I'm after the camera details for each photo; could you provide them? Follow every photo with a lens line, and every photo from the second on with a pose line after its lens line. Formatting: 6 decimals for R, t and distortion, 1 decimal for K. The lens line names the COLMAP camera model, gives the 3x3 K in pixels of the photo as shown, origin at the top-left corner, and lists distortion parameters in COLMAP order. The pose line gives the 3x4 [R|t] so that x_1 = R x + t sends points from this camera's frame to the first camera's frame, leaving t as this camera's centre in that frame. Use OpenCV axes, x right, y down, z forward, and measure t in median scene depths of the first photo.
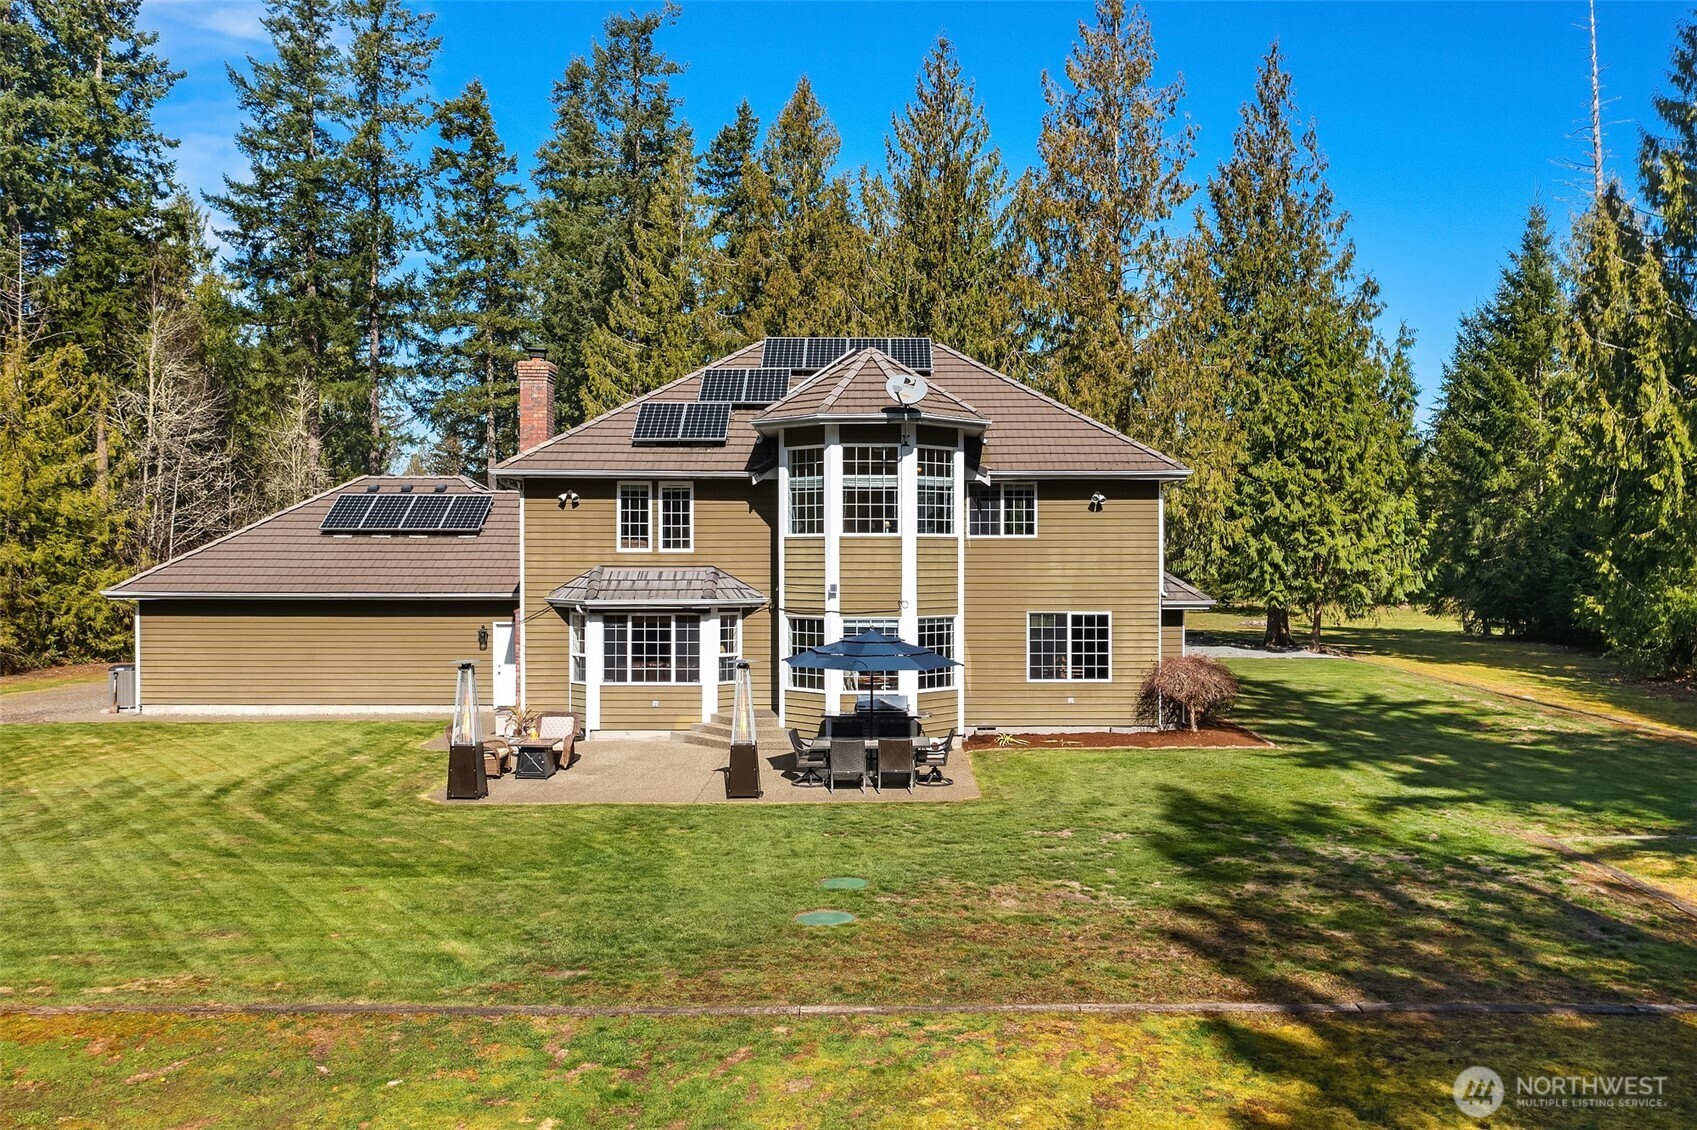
lens RADIAL K [[1338.4, 0, 853.9], [0, 1338.4, 618.4], [0, 0, 1]] dist [0.011376, 0.003755]
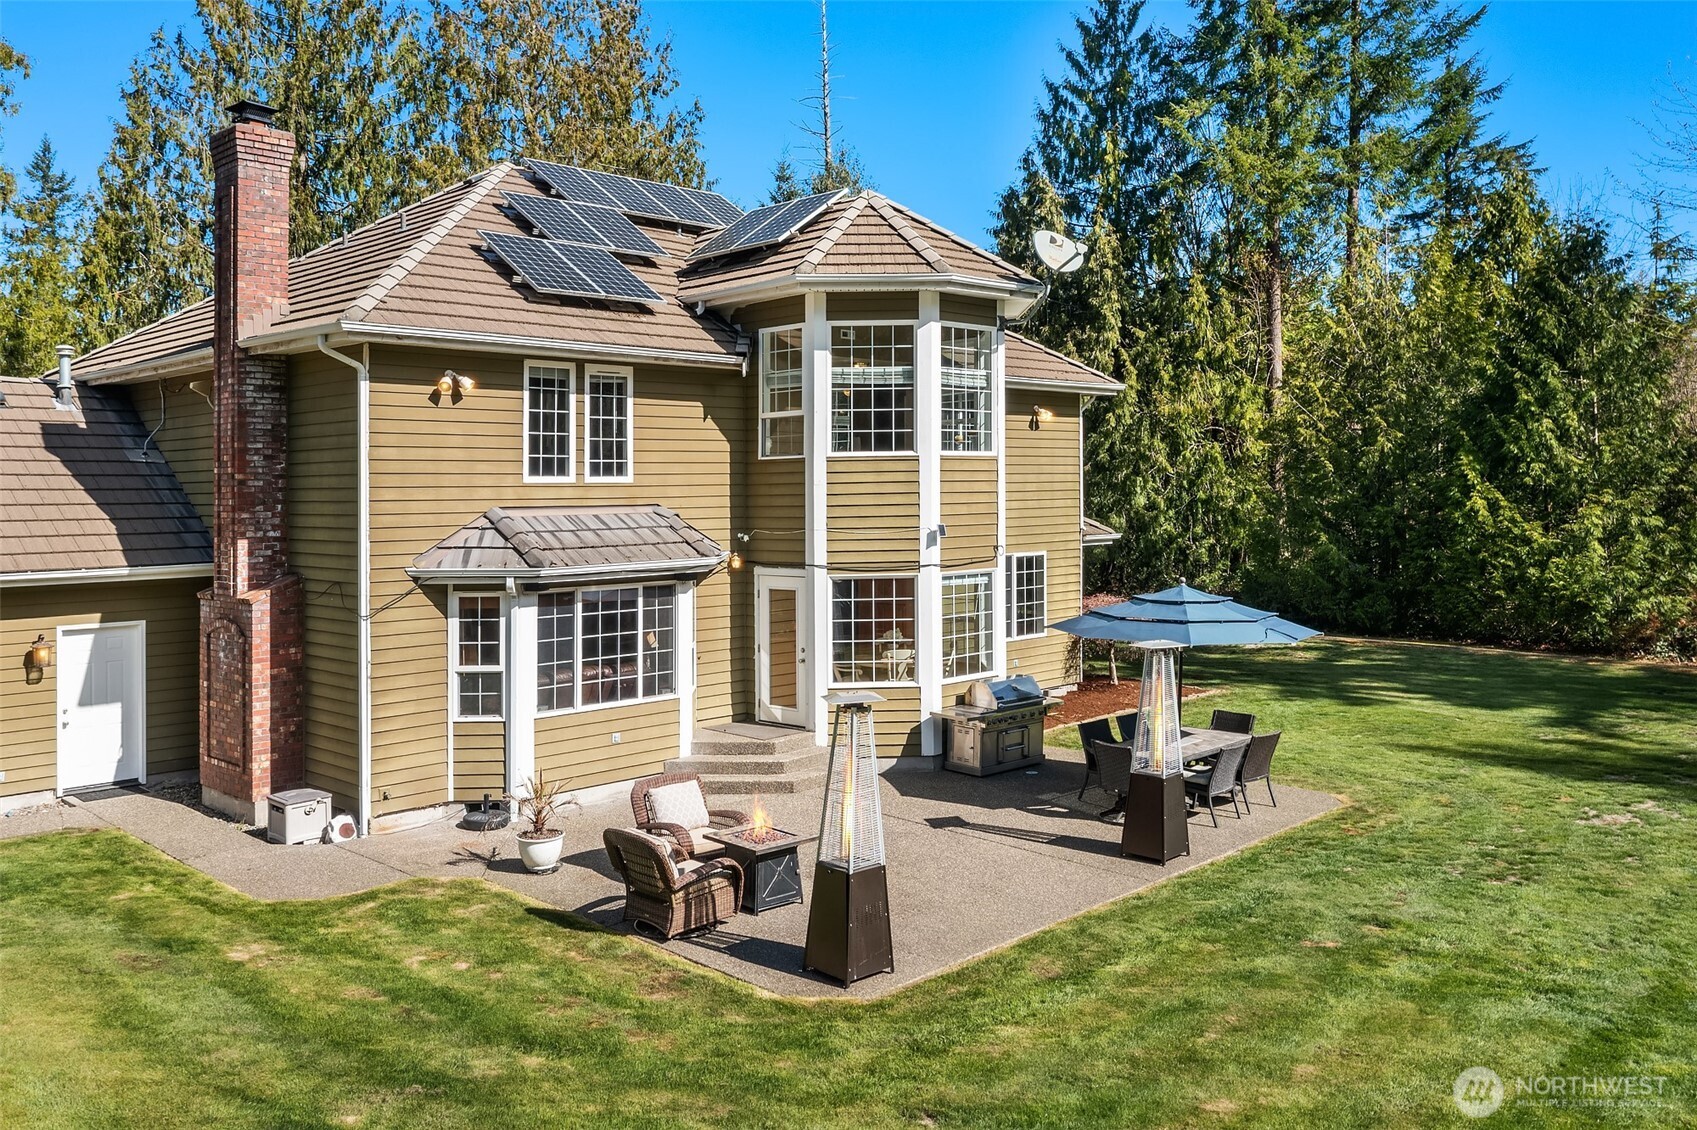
lens RADIAL K [[1413.1, 0, 845.3], [0, 1413.1, 533.7], [0, 0, 1]] dist [0.000300, 0.000984]
pose [[0.682399, -0.032006, 0.730279, -0.531076], [0.047585, 0.998867, -0.000688, -0.021163], [-0.729429, 0.035220, 0.683149, 0.492515]]
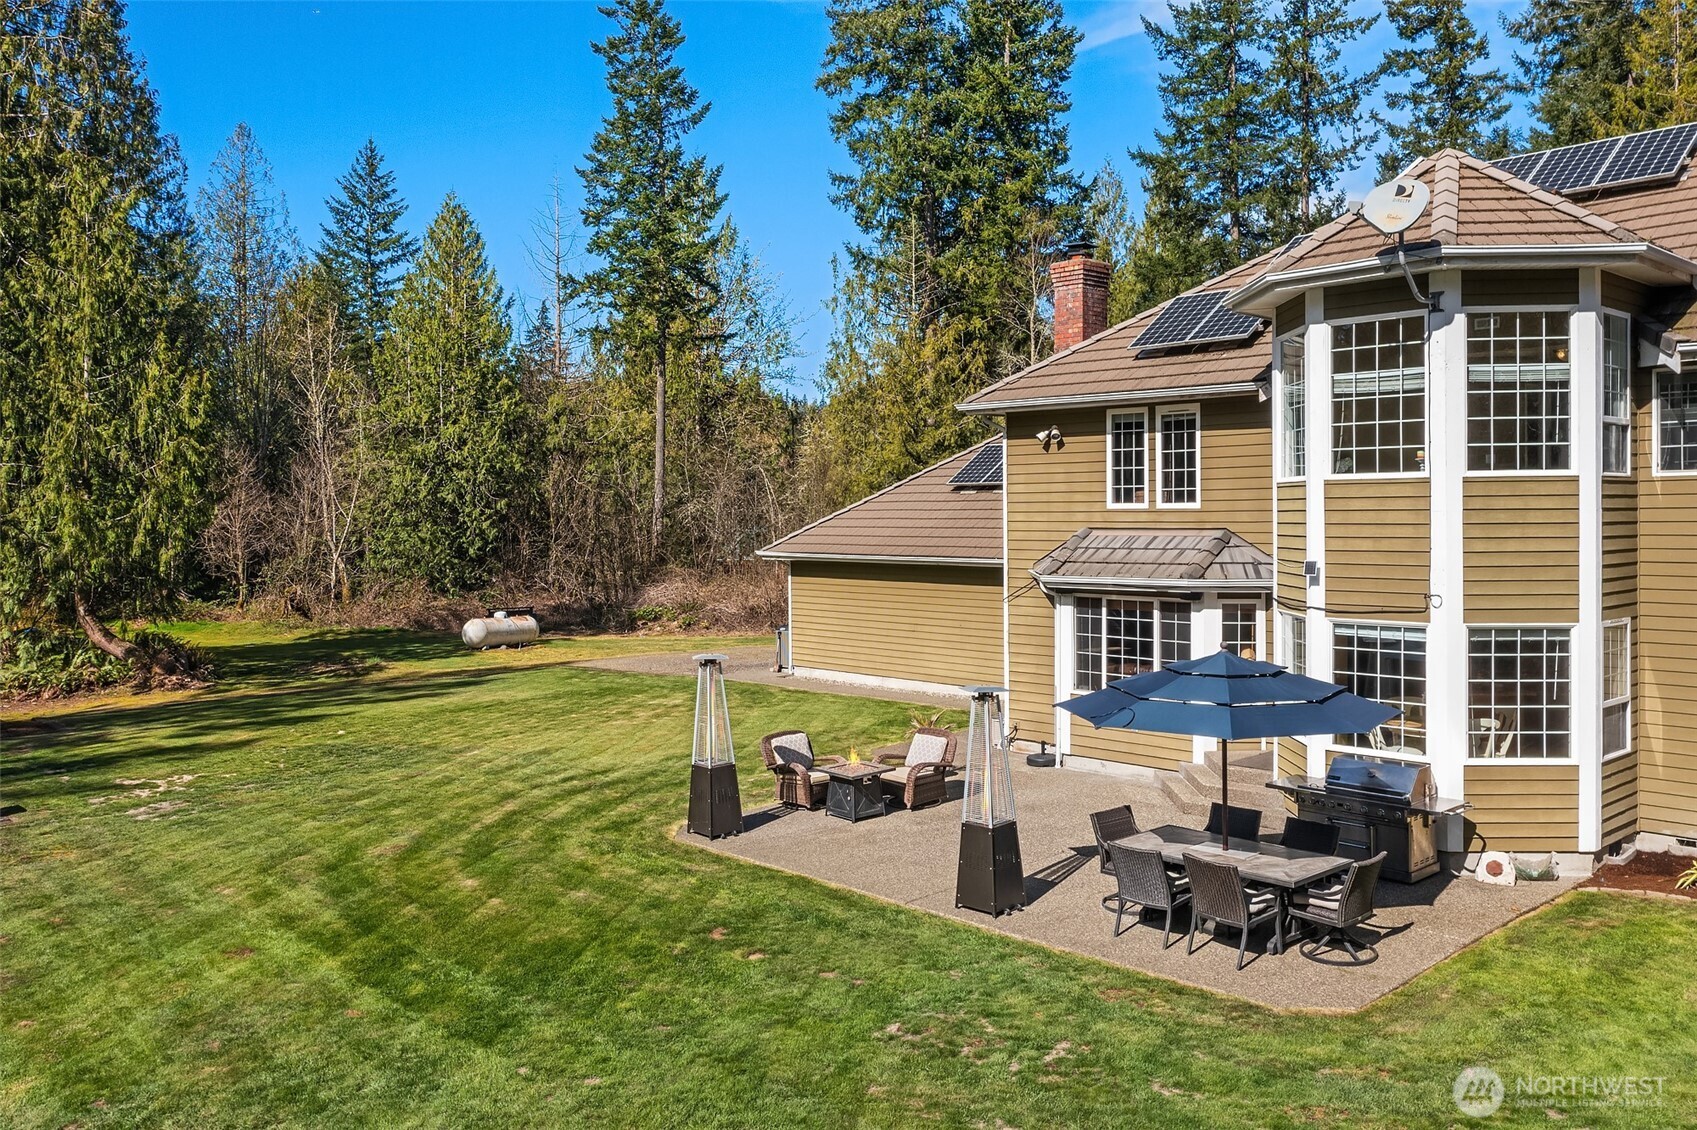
lens RADIAL K [[1329.3, 0, 848.5], [0, 1329.3, 565.0], [0, 0, 1]] dist [-0.000679, -0.000947]
pose [[0.699151, 0.021412, -0.714654, 0.237531], [-0.023866, 0.999693, 0.006603, -0.021123], [0.714576, 0.012439, 0.699447, 0.408818]]
